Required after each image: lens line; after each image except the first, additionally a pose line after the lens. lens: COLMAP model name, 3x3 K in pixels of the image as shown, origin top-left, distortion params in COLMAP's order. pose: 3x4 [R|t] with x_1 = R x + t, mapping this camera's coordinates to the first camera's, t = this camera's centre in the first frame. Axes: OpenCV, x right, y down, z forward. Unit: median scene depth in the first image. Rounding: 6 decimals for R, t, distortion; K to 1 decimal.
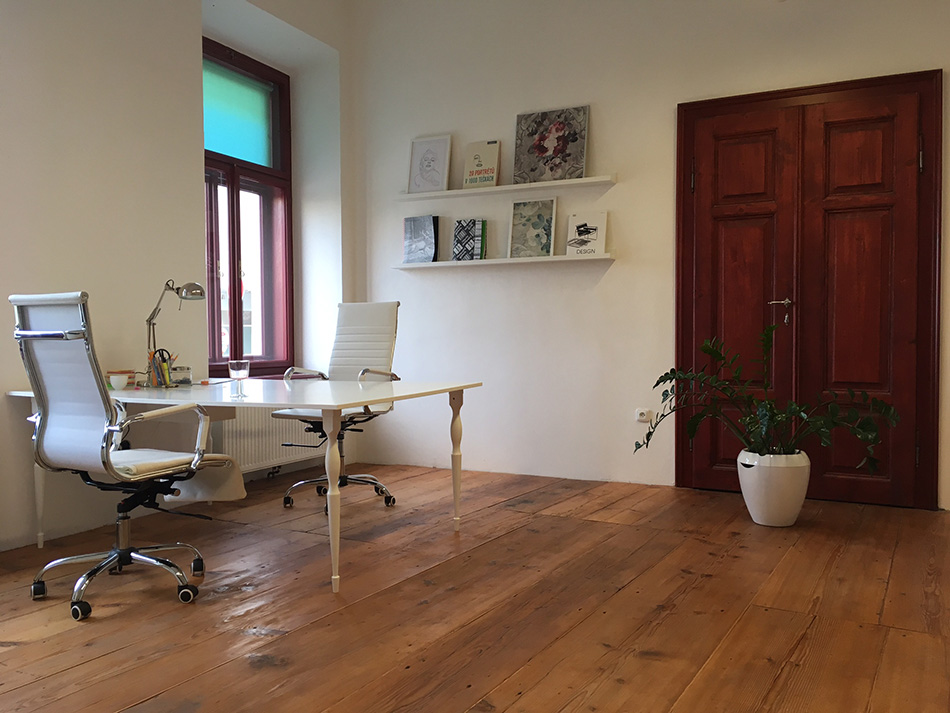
lens RADIAL K [[803.8, 0, 476.9], [0, 803.8, 355.3], [0, 0, 1]] dist [0.078095, -0.113477]
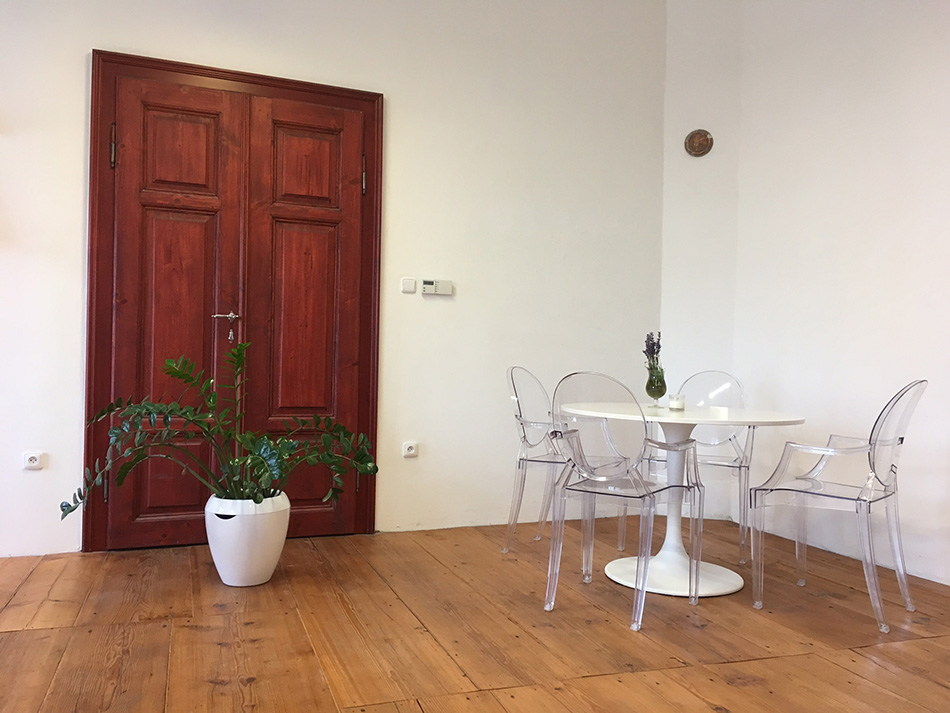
lens RADIAL K [[803.8, 0, 476.9], [0, 803.8, 355.3], [0, 0, 1]] dist [0.078095, -0.113477]
pose [[0.644923, 0.018093, 0.764033, -0.108476], [-0.005168, 0.999800, -0.019314, -0.008733], [-0.764230, 0.008507, 0.644888, 0.249487]]
